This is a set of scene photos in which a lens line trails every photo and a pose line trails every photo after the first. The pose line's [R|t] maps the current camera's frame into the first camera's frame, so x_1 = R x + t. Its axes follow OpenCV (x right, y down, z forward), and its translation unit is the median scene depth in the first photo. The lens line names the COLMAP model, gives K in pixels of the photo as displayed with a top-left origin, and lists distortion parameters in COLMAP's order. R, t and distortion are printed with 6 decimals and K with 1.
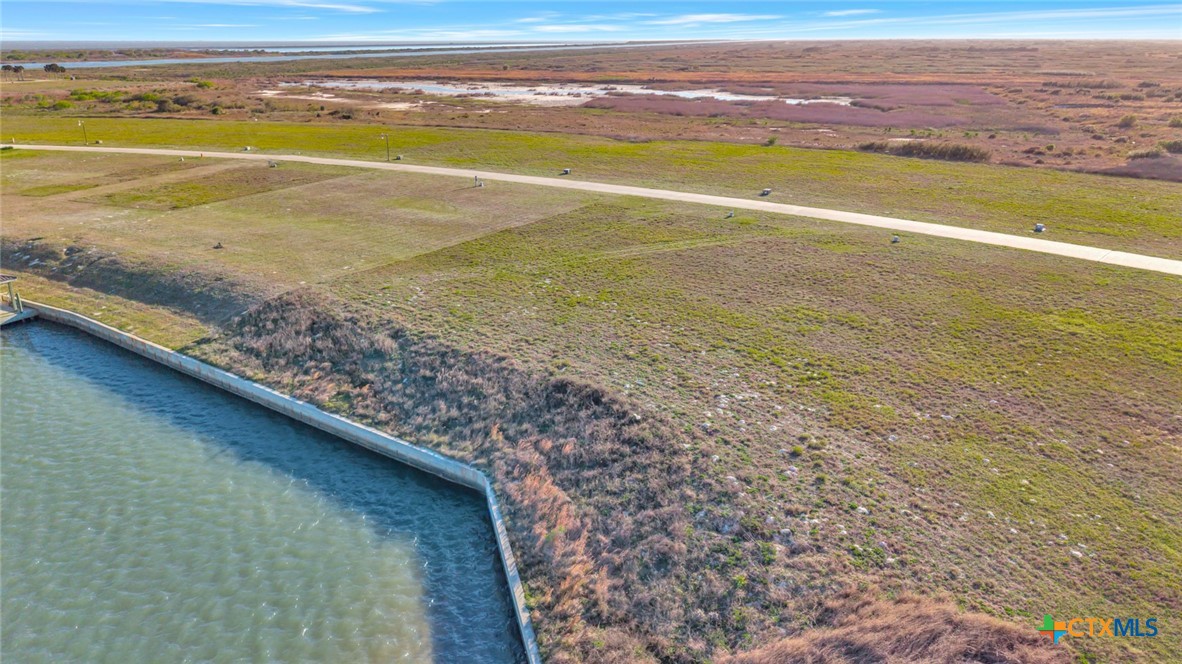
lens RADIAL K [[811.2, 0, 588.8], [0, 811.2, 308.0], [0, 0, 1]] dist [0.080206, -0.122873]
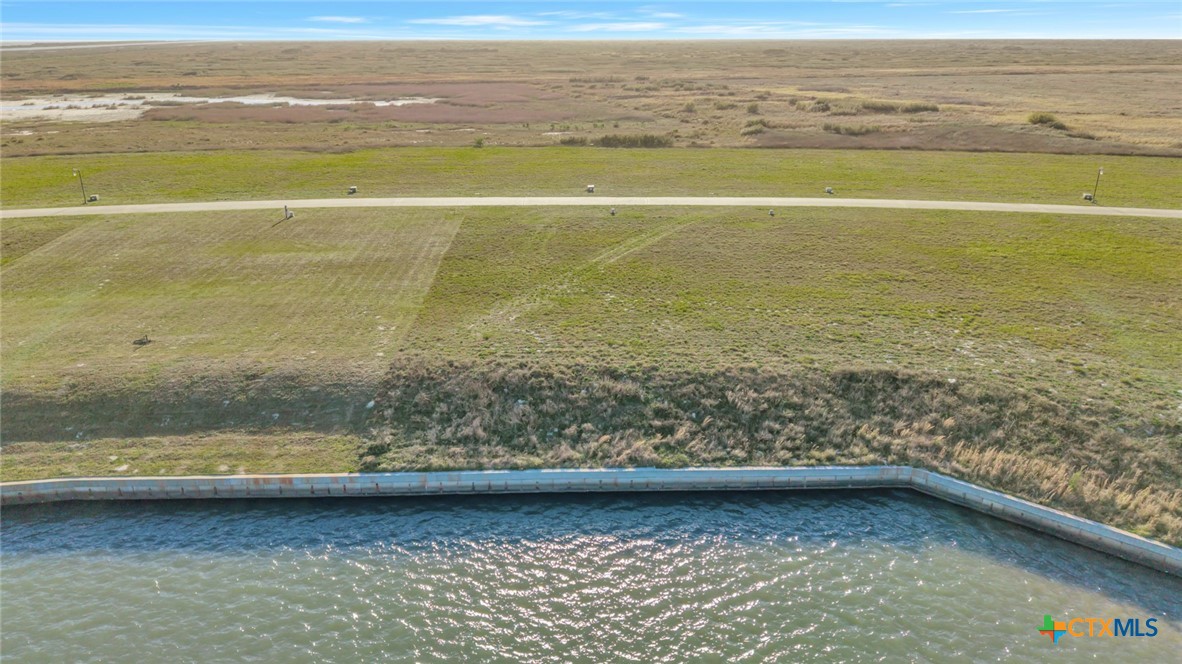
lens RADIAL K [[811.2, 0, 588.8], [0, 811.2, 308.0], [0, 0, 1]] dist [0.080206, -0.122873]
pose [[0.796949, -0.191589, 0.572858, -0.751472], [0.191905, 0.979539, 0.060627, -0.099440], [-0.572752, 0.061618, 0.817410, 0.280454]]
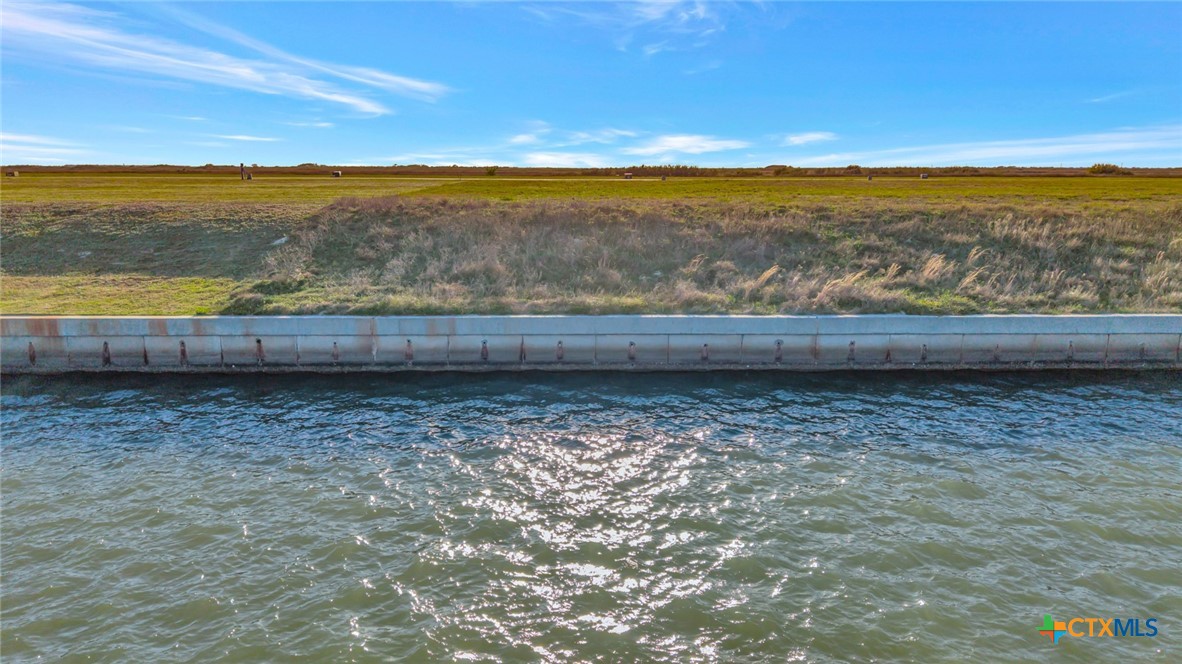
lens RADIAL K [[793.4, 0, 585.2], [0, 793.4, 329.9], [0, 0, 1]] dist [0.046335, -0.048083]
pose [[0.802821, -0.122591, 0.583481, -0.586365], [0.191714, 0.979739, -0.057936, 0.105820], [-0.564557, 0.158374, 0.810058, 0.690362]]
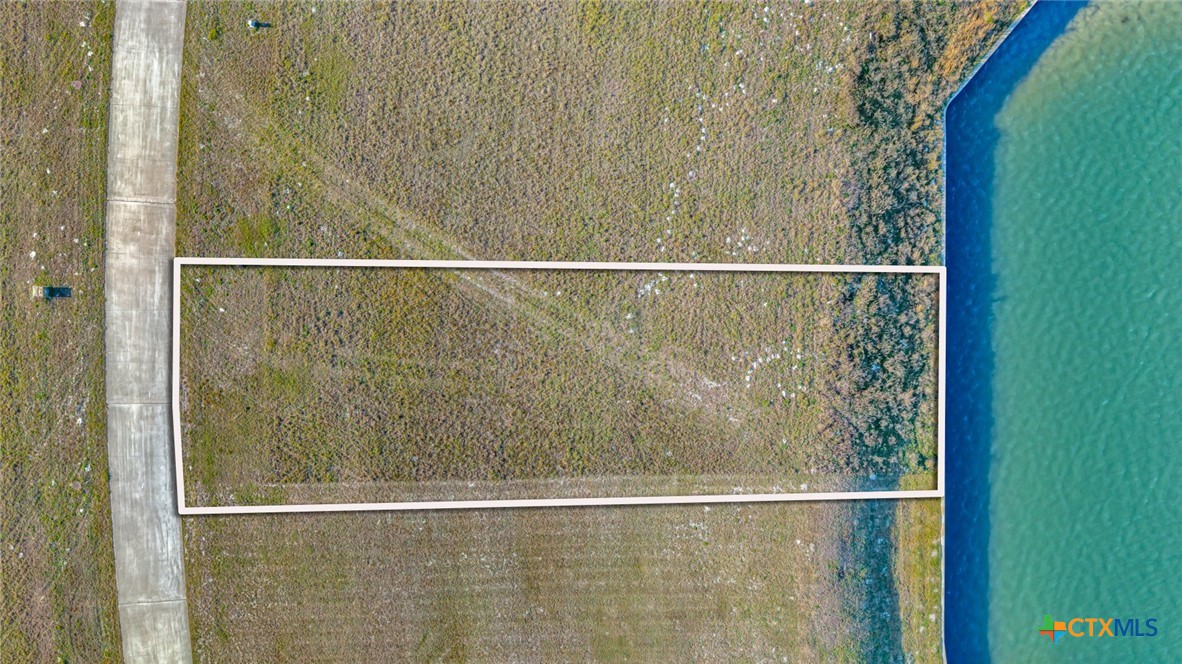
lens RADIAL K [[796.9, 0, 584.5], [0, 796.9, 329.4], [0, 0, 1]] dist [0.049043, -0.051316]
pose [[-0.572017, -0.819751, -0.028387, -0.027800], [0.245737, -0.204287, 0.947565, -1.131382], [-0.782567, 0.535047, 0.318298, 0.954570]]
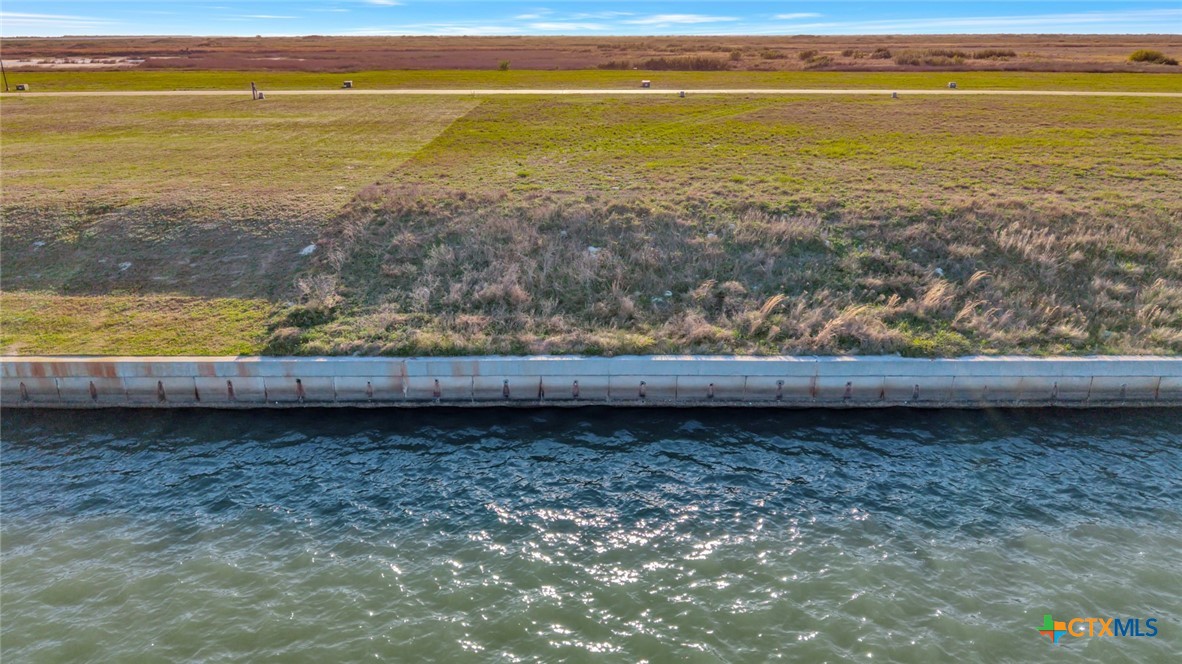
lens RADIAL K [[796.9, 0, 584.5], [0, 796.9, 329.4], [0, 0, 1]] dist [0.049043, -0.051316]
pose [[0.814427, -0.202360, 0.543837, -0.589134], [0.187168, 0.978739, 0.083891, 0.040155], [-0.549251, 0.033466, 0.834987, 0.664250]]
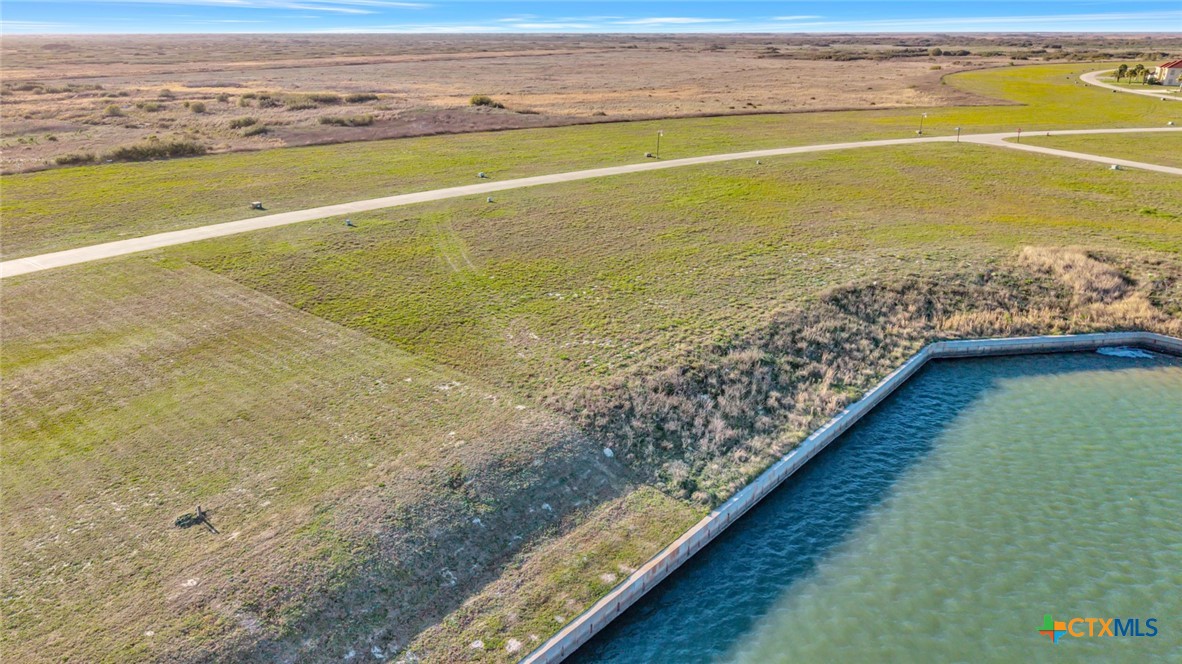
lens RADIAL K [[773.8, 0, 594.3], [0, 773.8, 332.7], [0, 0, 1]] dist [0.030921, -0.040865]
pose [[0.106792, -0.360471, 0.926637, -1.074044], [0.311190, 0.897262, 0.313180, -0.313171], [-0.944328, 0.254915, 0.207995, 0.948868]]
